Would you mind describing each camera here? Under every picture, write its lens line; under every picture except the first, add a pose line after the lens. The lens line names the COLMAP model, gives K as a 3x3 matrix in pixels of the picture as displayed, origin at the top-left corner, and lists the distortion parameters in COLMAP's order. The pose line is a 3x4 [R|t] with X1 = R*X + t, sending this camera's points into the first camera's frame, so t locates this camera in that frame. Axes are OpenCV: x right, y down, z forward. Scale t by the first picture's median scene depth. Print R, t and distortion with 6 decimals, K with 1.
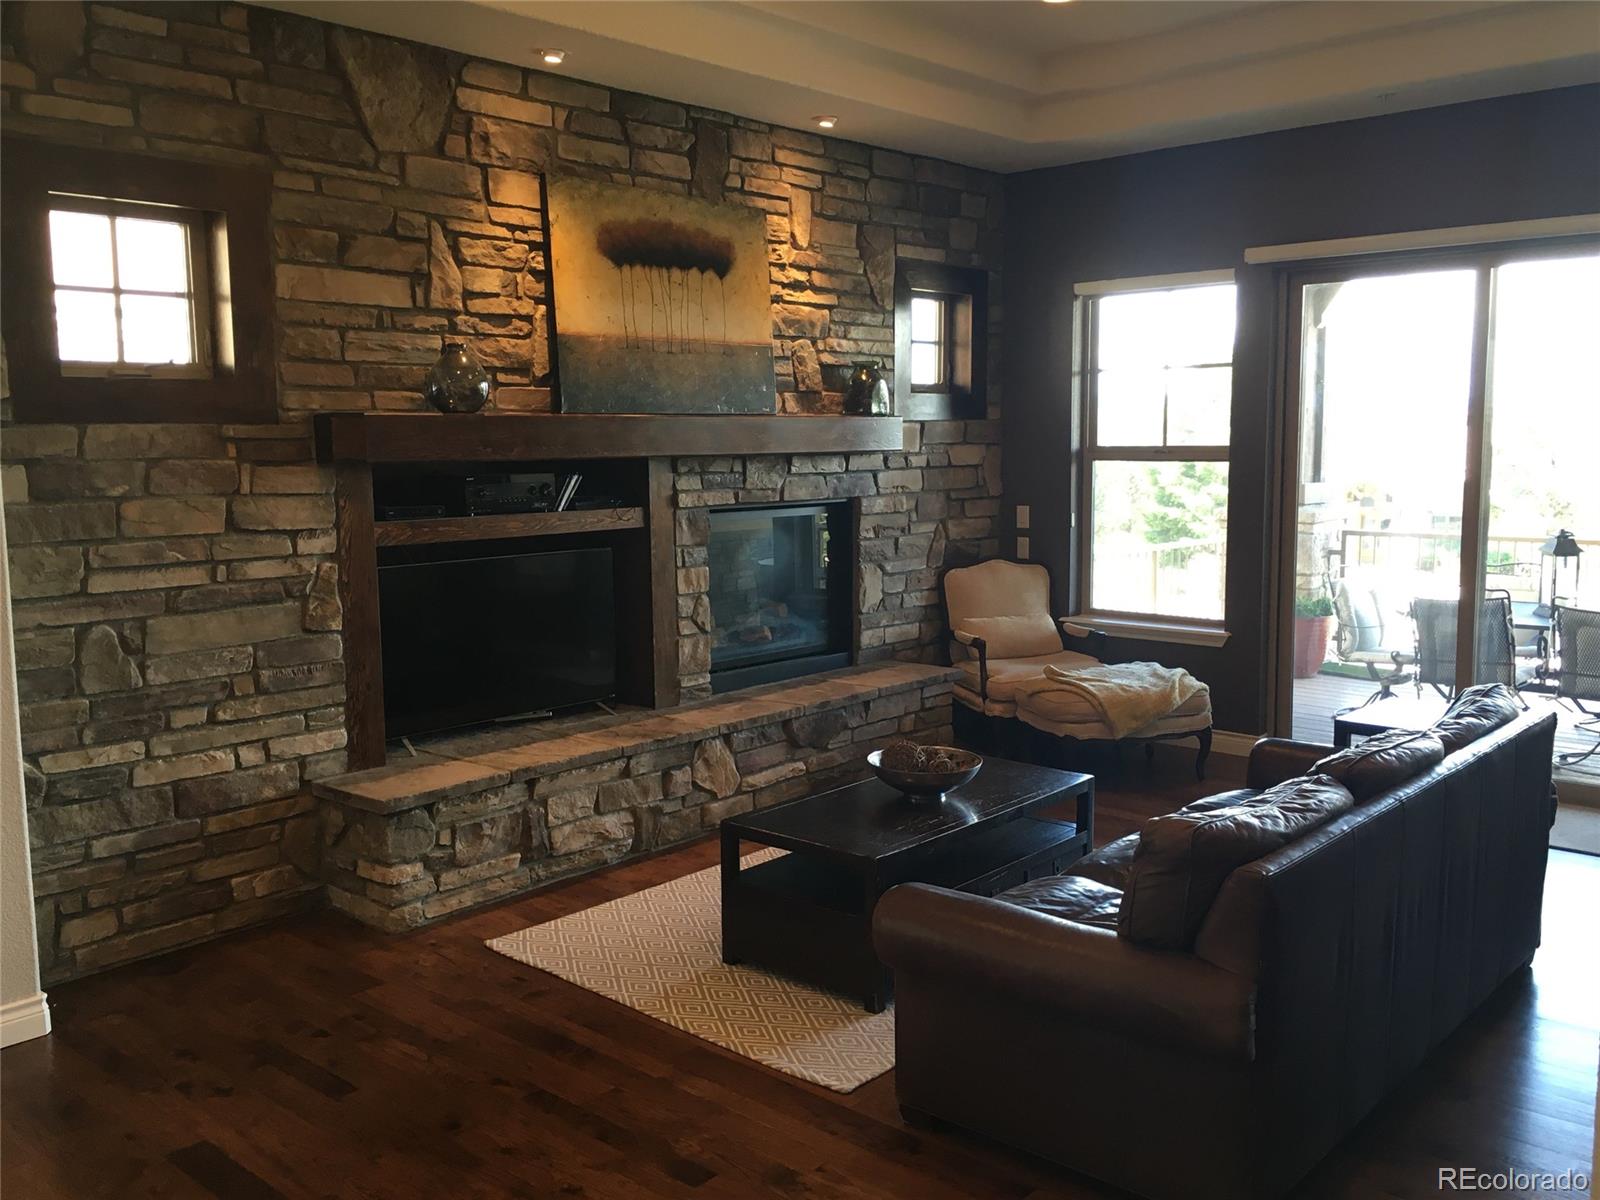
lens RADIAL K [[1422.9, 0, 802.5], [0, 1422.9, 598.6], [0, 0, 1]] dist [0.068413, -0.019297]
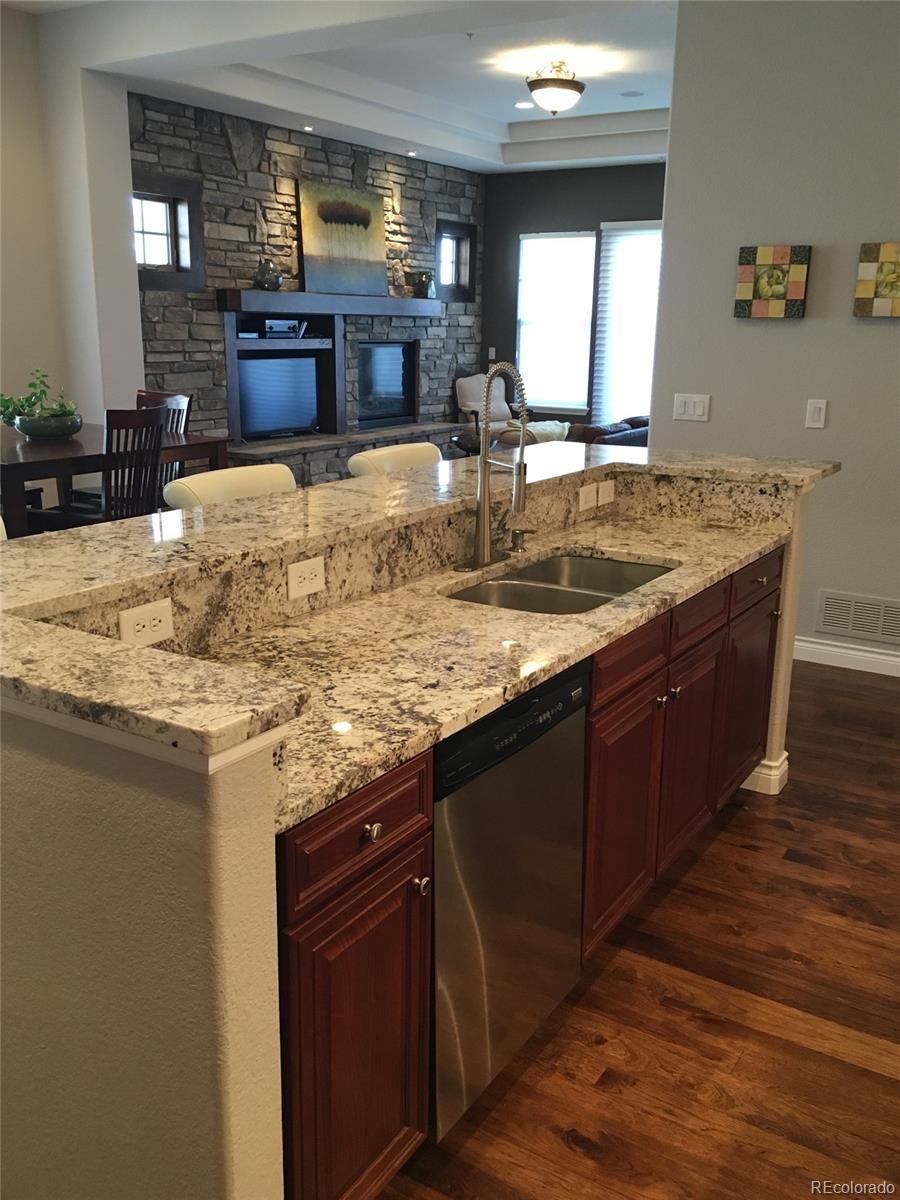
lens RADIAL K [[1067.2, 0, 448.6], [0, 1067.2, 598.8], [0, 0, 1]] dist [0.068413, -0.019297]
pose [[0.985616, -0.019591, 0.167860, -0.238336], [-0.003595, 0.990603, 0.136722, 0.113513], [-0.168961, -0.135359, 0.976284, -0.735215]]
